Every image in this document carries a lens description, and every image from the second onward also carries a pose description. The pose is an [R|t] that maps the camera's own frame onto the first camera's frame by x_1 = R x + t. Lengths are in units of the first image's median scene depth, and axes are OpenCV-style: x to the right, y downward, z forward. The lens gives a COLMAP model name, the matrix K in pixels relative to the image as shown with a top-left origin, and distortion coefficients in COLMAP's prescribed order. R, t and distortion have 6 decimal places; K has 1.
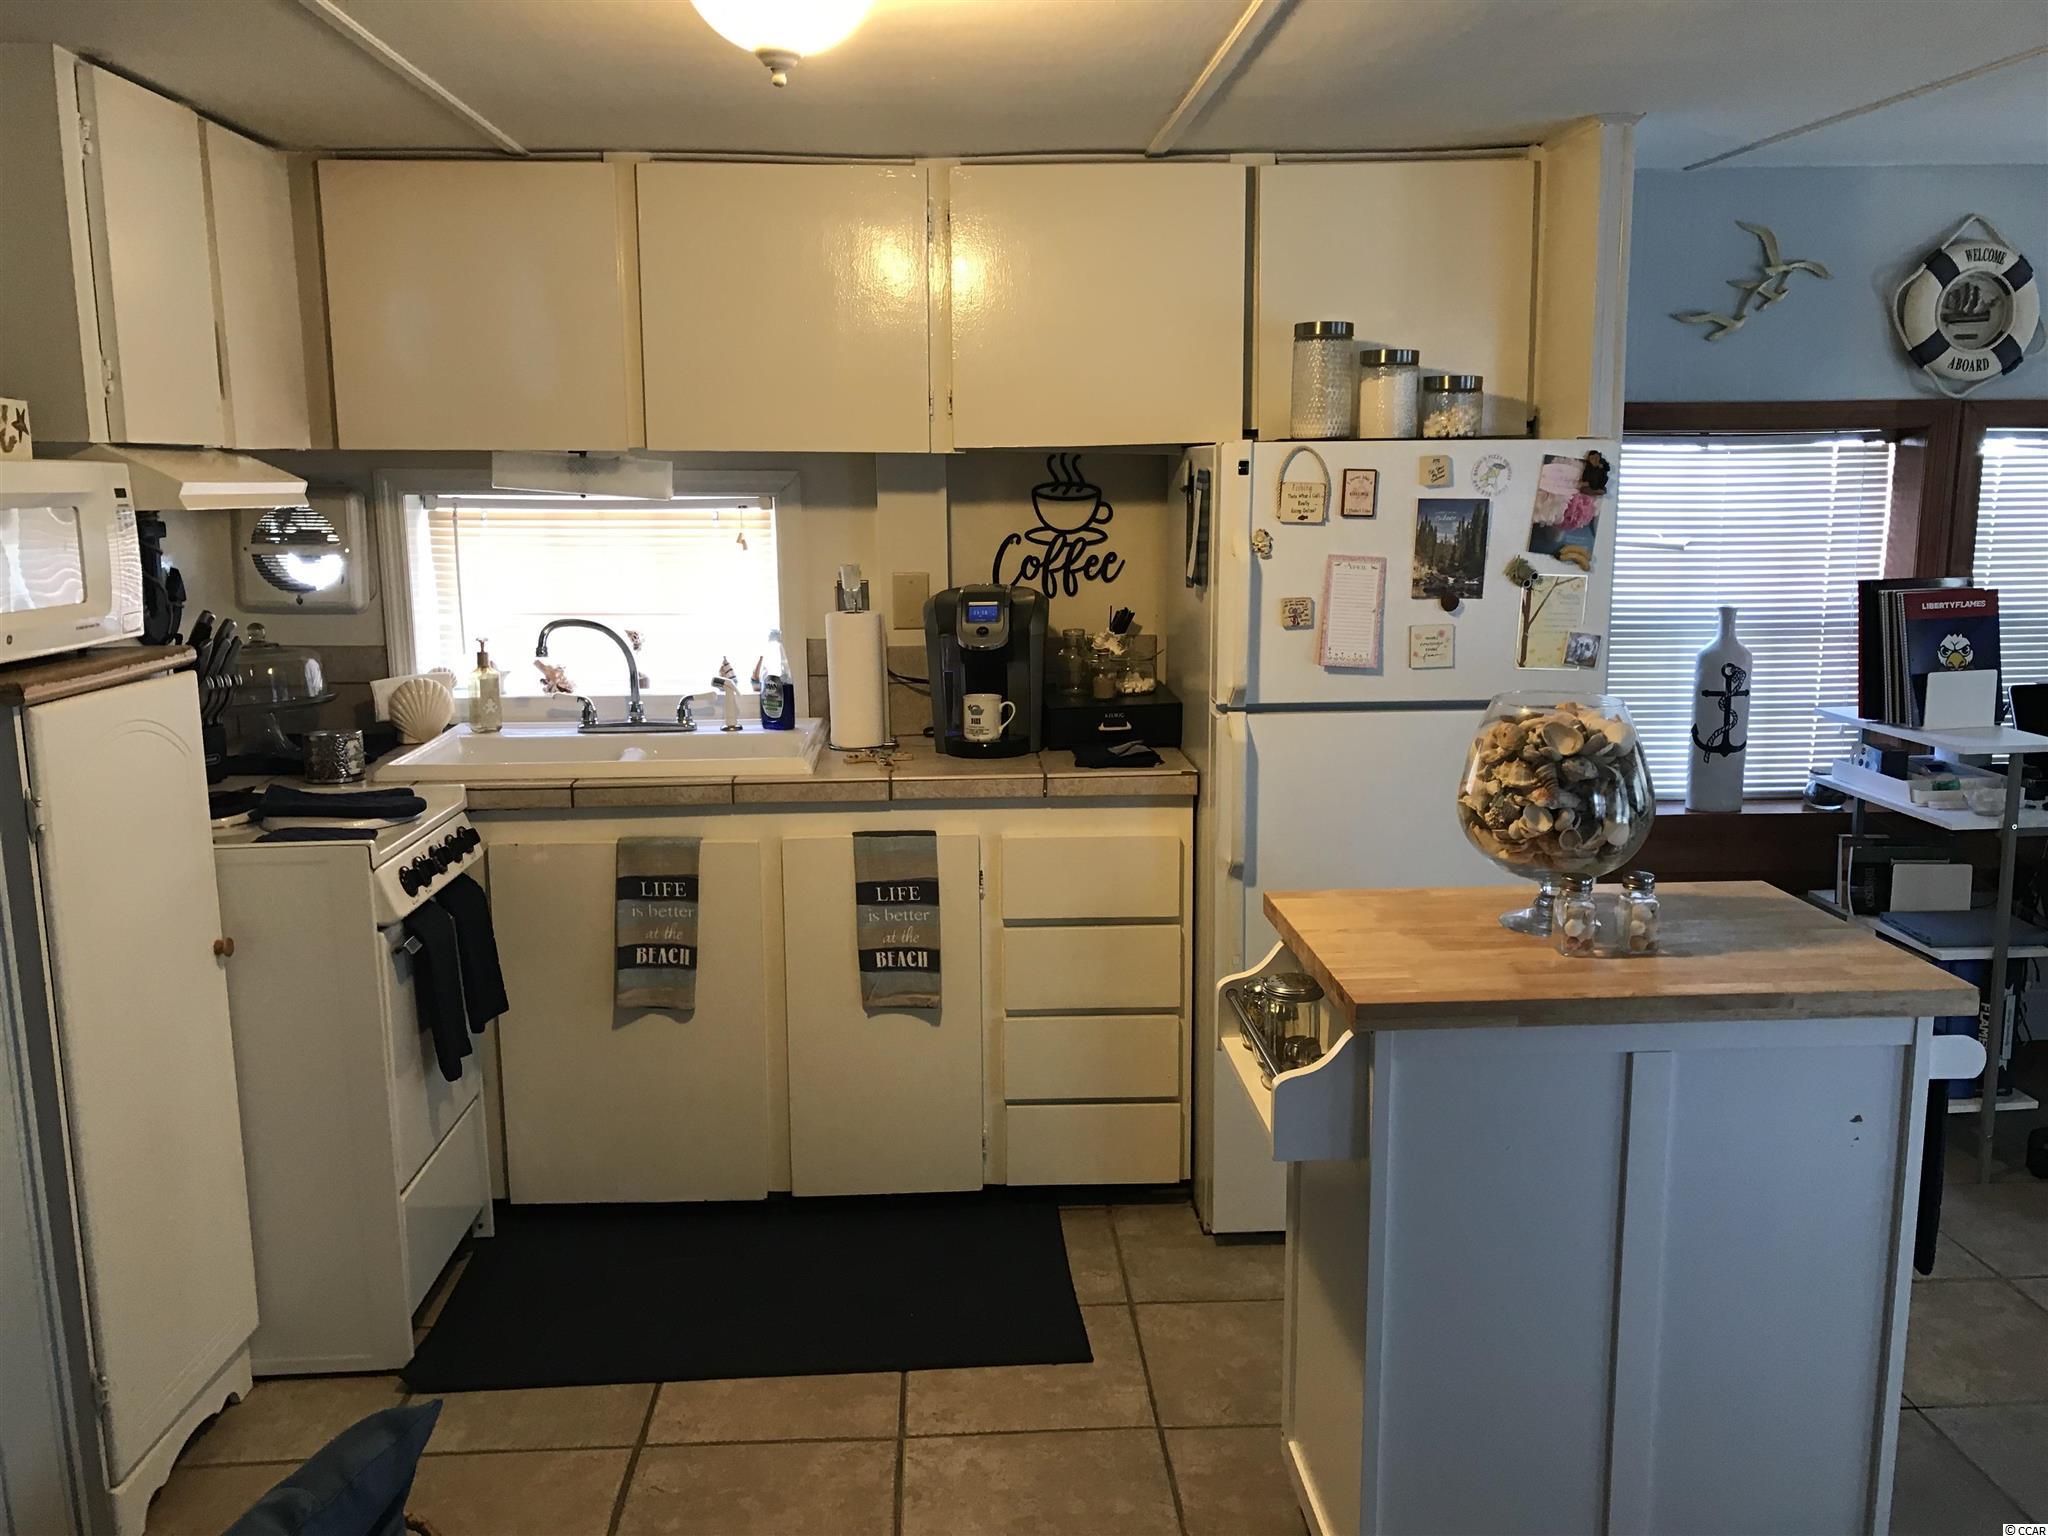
lens RADIAL K [[1669.5, 0, 1009.3], [0, 1669.5, 750.3], [0, 0, 1]] dist [0.040889, -0.050715]
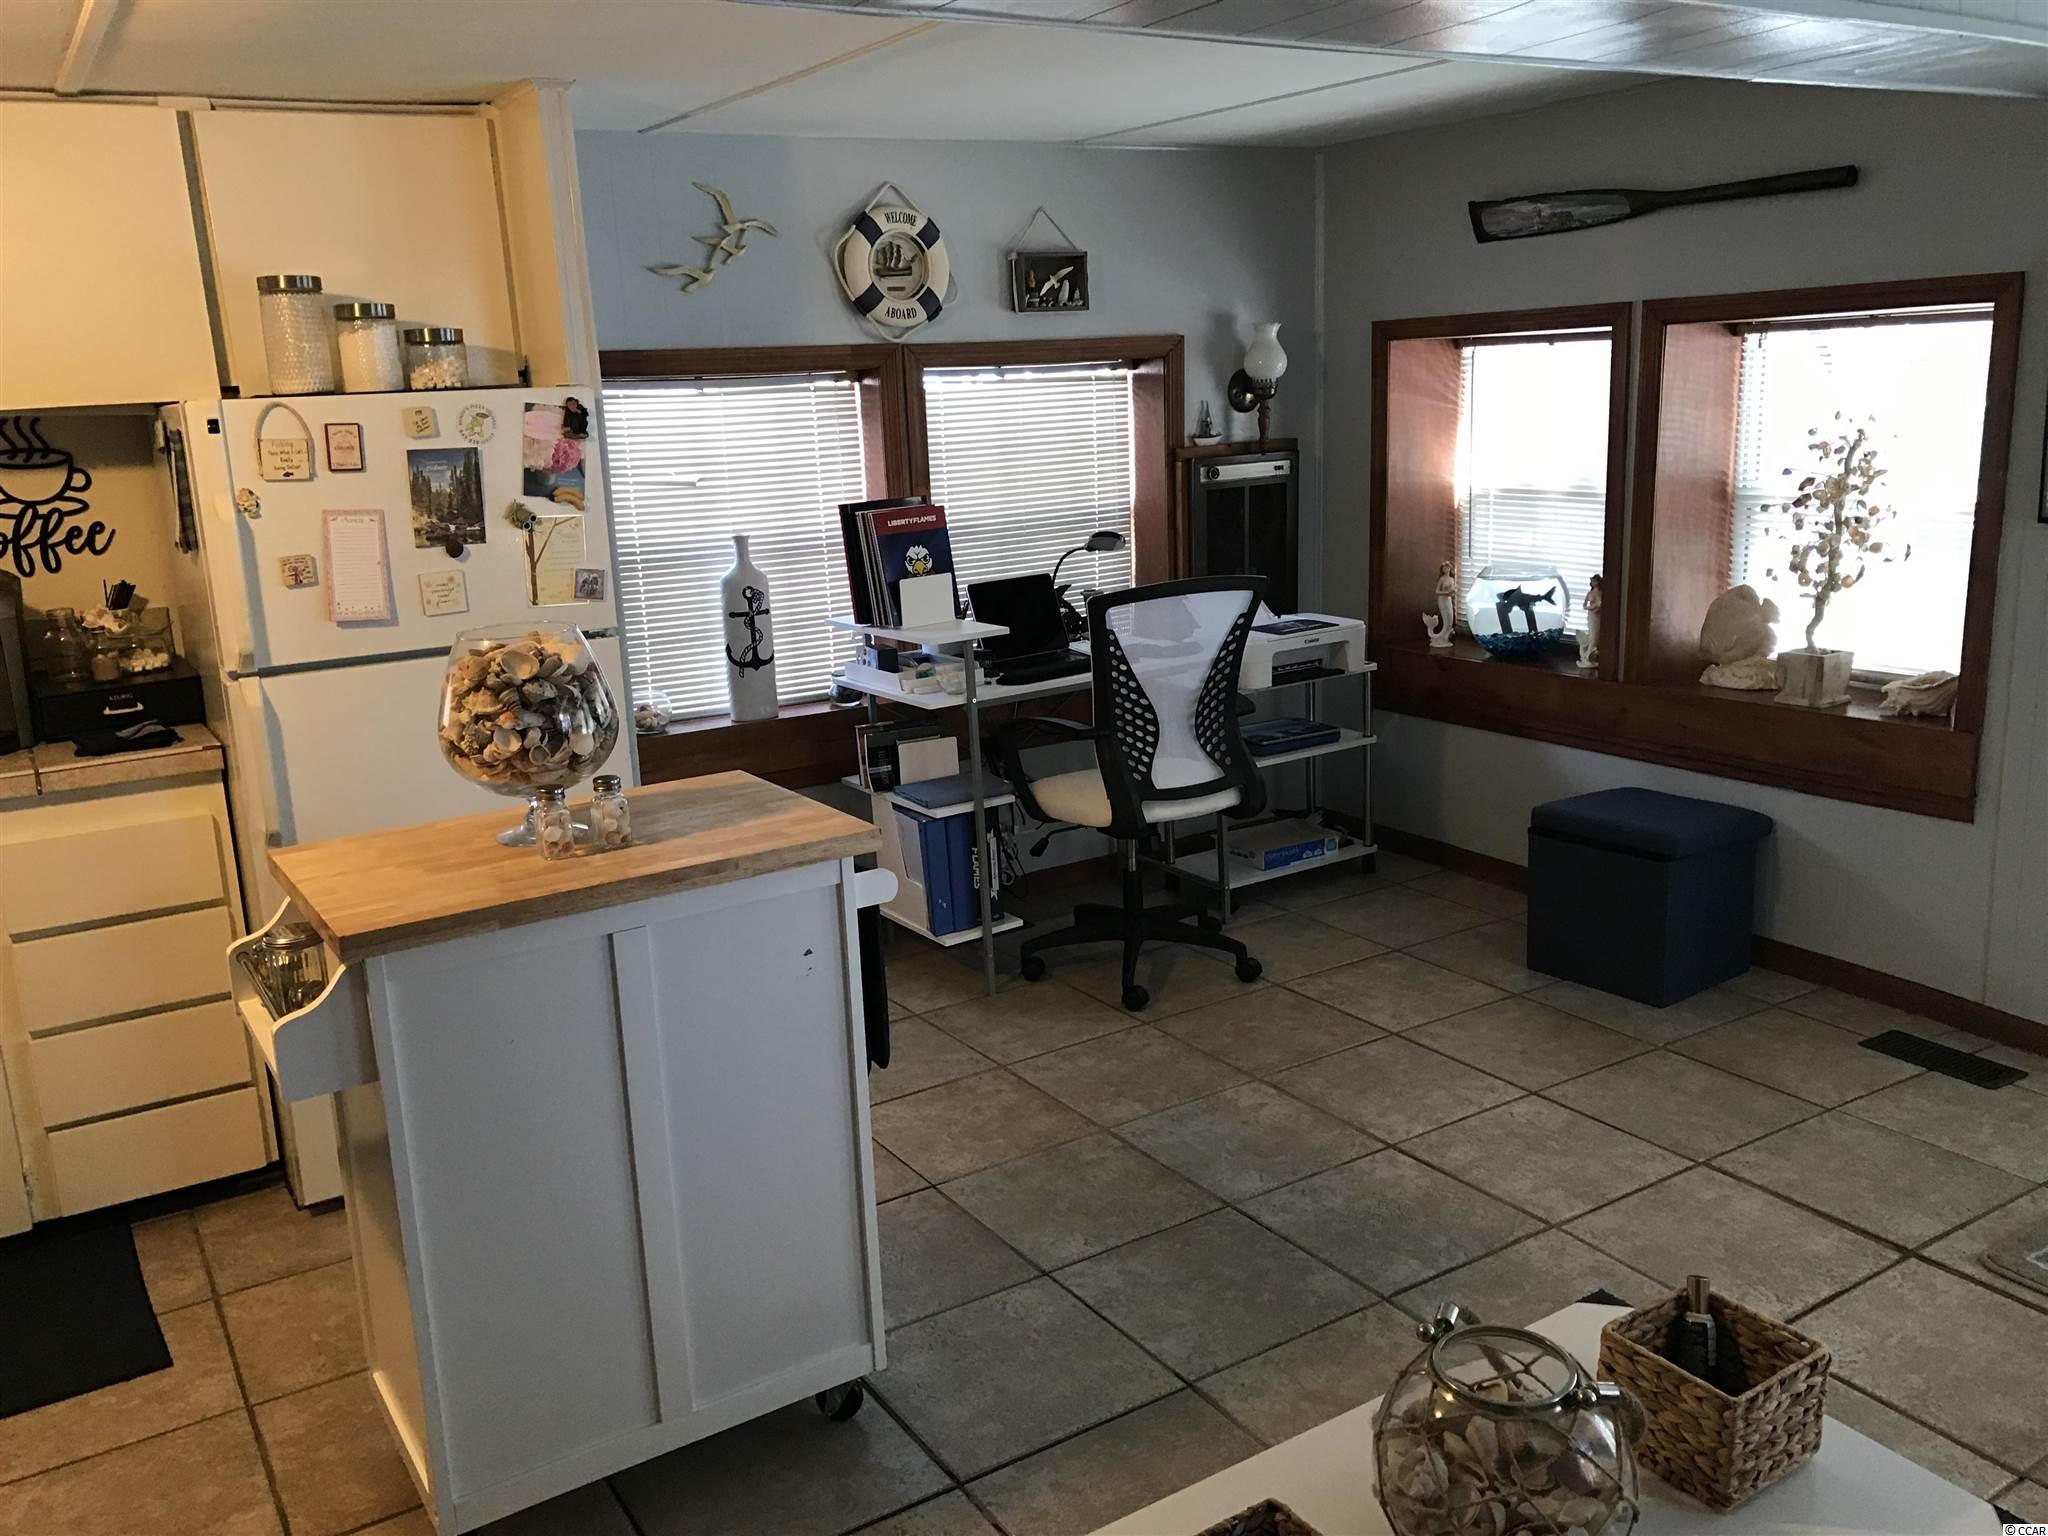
lens RADIAL K [[1669.5, 0, 1007.6], [0, 1669.5, 750.7], [0, 0, 1]] dist [0.040889, -0.050715]
pose [[0.870941, -0.135569, 0.472316, 0.051343], [0.121408, 0.990757, 0.060503, 0.013090], [-0.476152, 0.004649, 0.879350, -0.068927]]
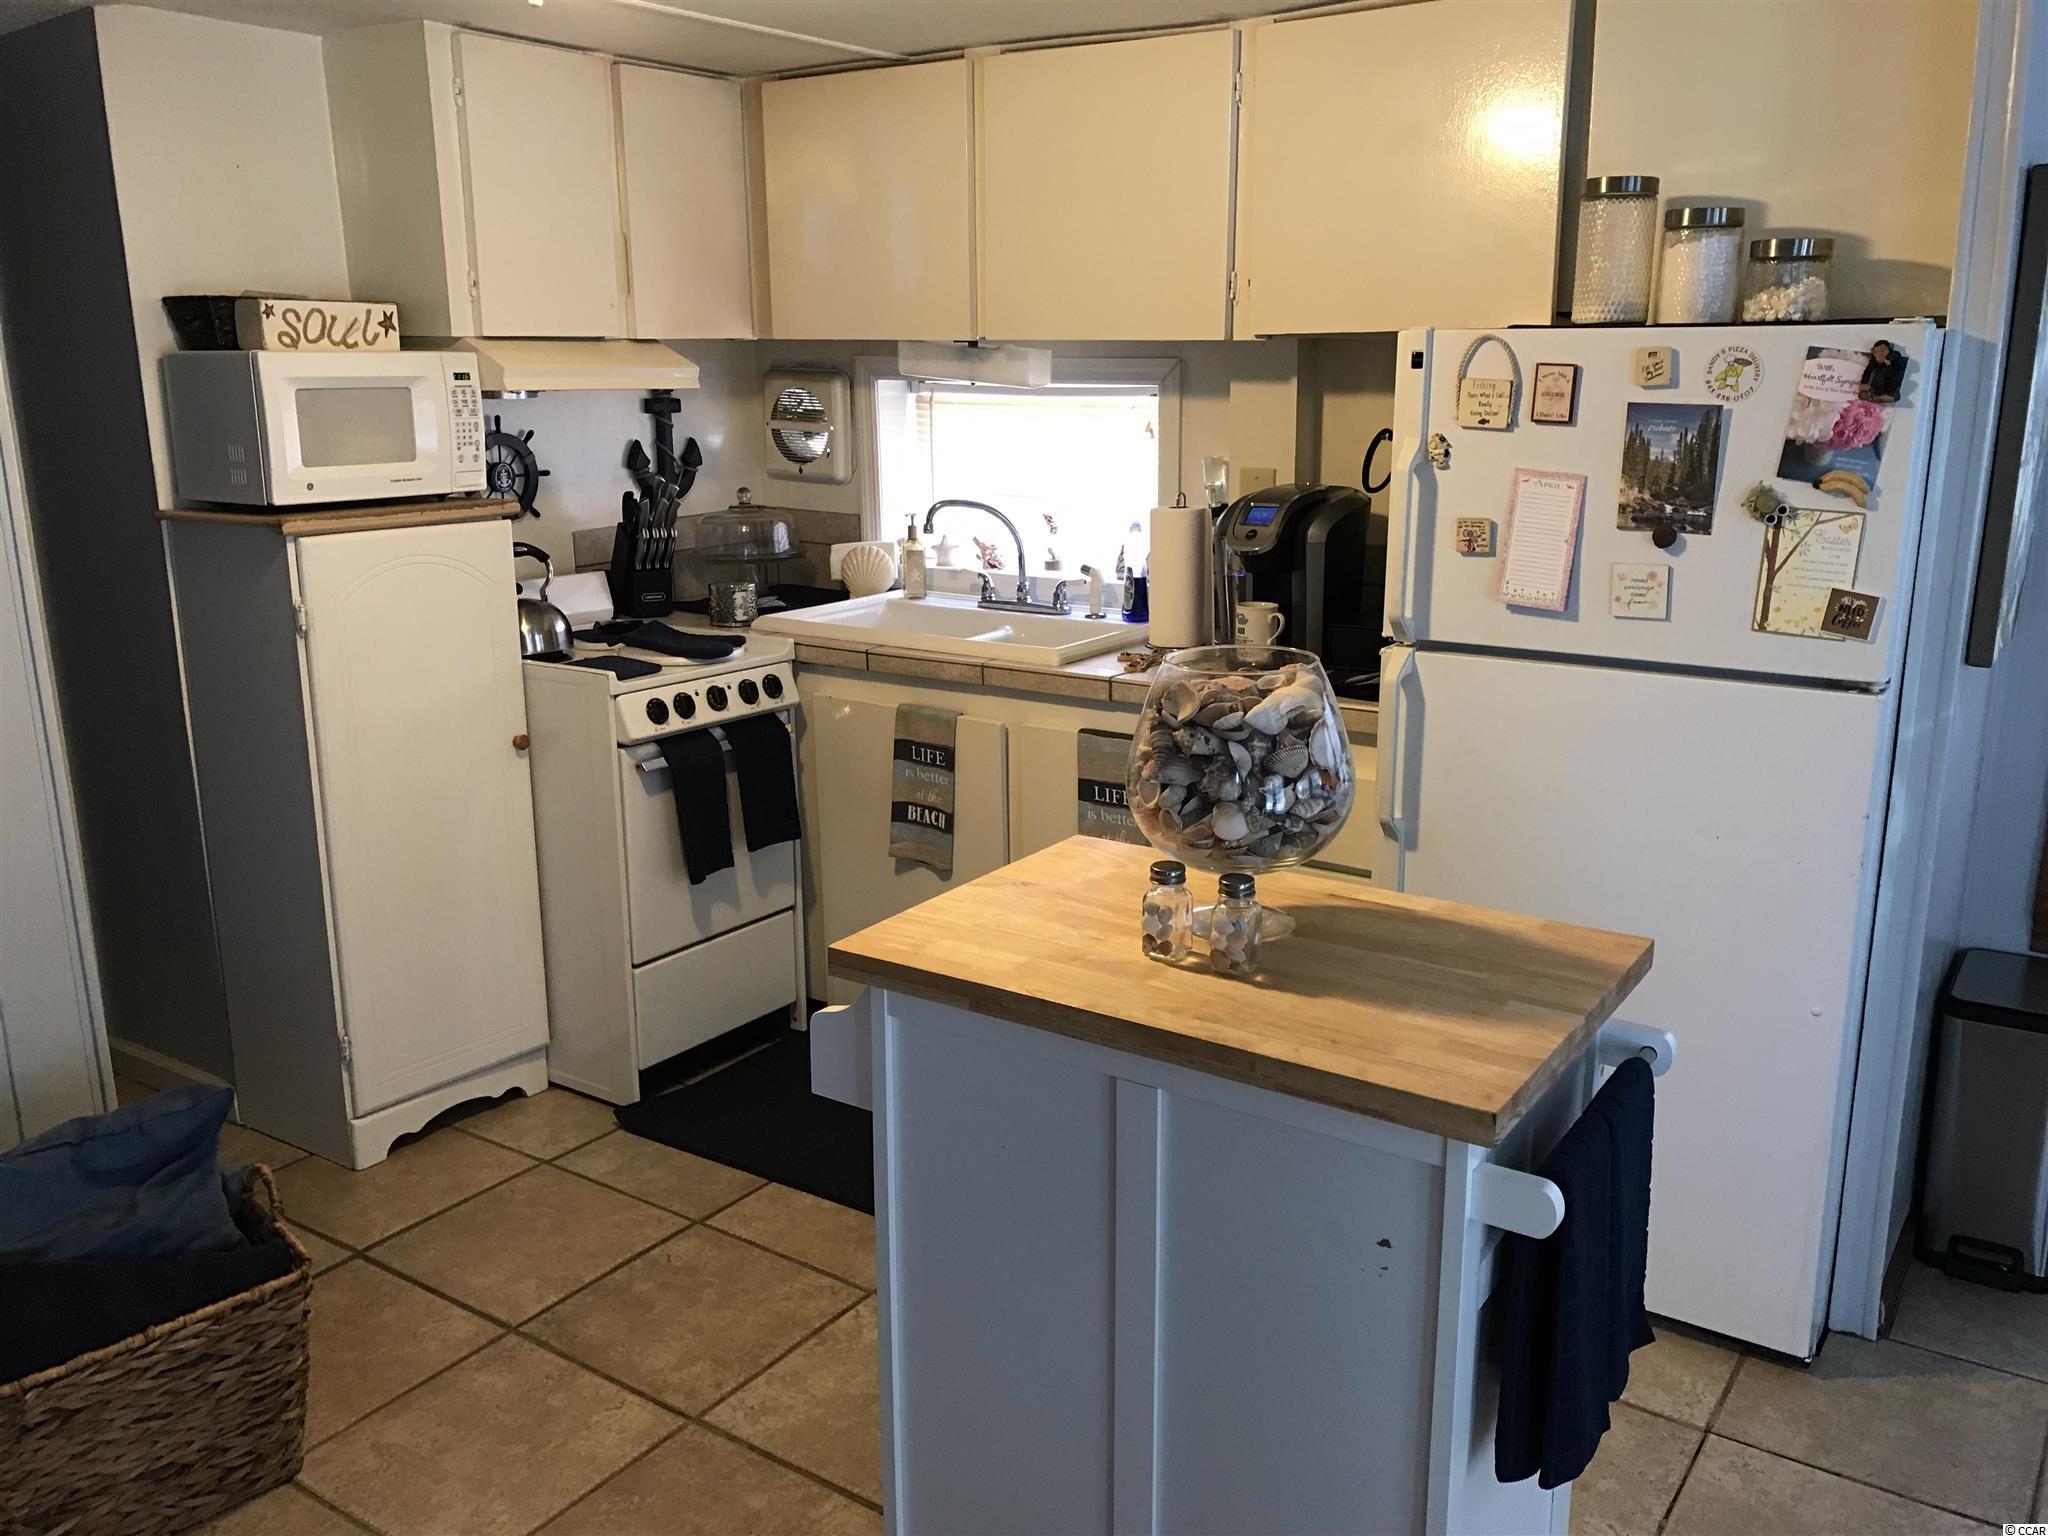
lens RADIAL K [[1669.5, 0, 1019.2], [0, 1669.5, 751.0], [0, 0, 1]] dist [0.040889, -0.050715]
pose [[0.793918, 0.145048, -0.590470, 0.473524], [-0.102660, 0.989164, 0.104955, -0.038484], [0.599296, -0.022708, 0.800206, 0.178128]]
